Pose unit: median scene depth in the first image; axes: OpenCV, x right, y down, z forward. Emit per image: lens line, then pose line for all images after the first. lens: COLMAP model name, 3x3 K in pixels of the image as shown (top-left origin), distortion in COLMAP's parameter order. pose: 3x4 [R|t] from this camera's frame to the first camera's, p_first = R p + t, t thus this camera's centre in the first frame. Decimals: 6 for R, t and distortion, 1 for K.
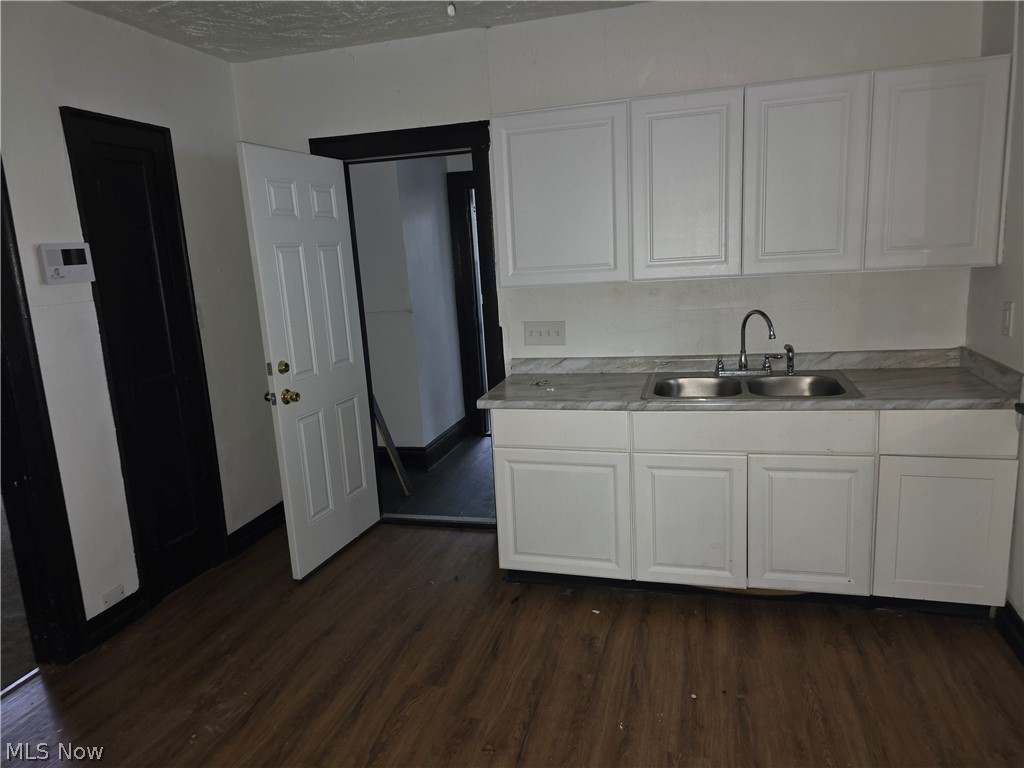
lens RADIAL K [[687.0, 0, 507.4], [0, 687.0, 384.1], [0, 0, 1]] dist [0.039683, 0.002375]
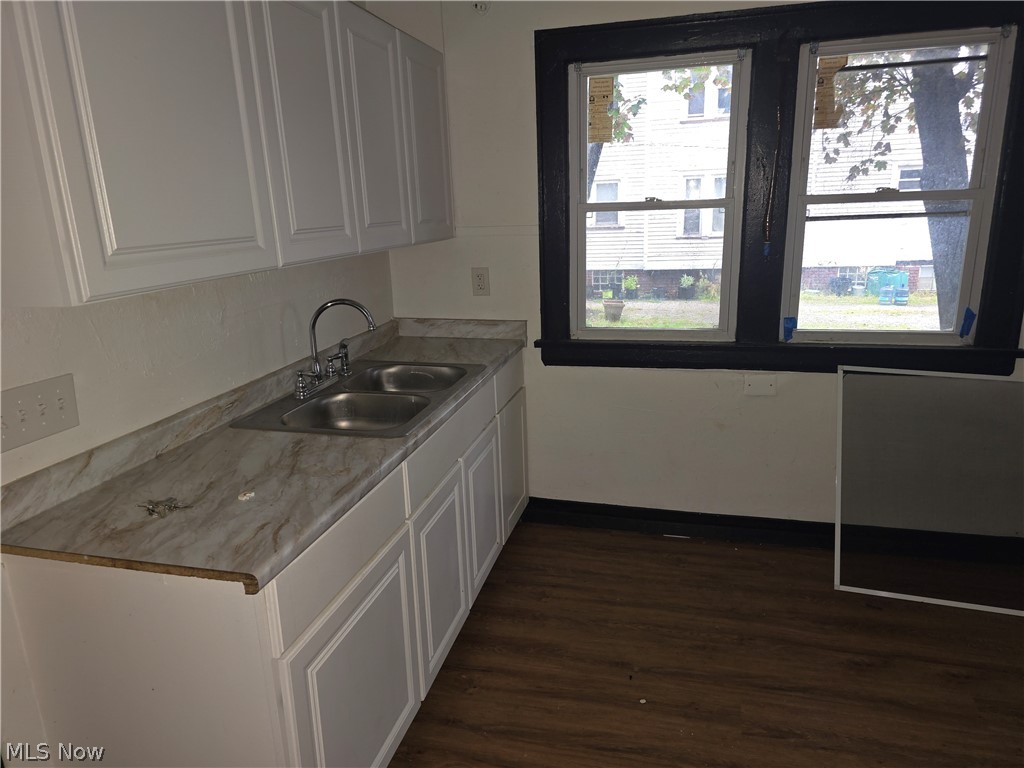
lens RADIAL K [[687.0, 0, 509.3], [0, 687.0, 383.5], [0, 0, 1]] dist [0.039683, 0.002375]
pose [[-0.021291, -0.201505, 0.979256, -0.397507], [0.213880, 0.955884, 0.201346, -0.126072], [-0.976628, 0.213730, 0.022746, 0.787837]]
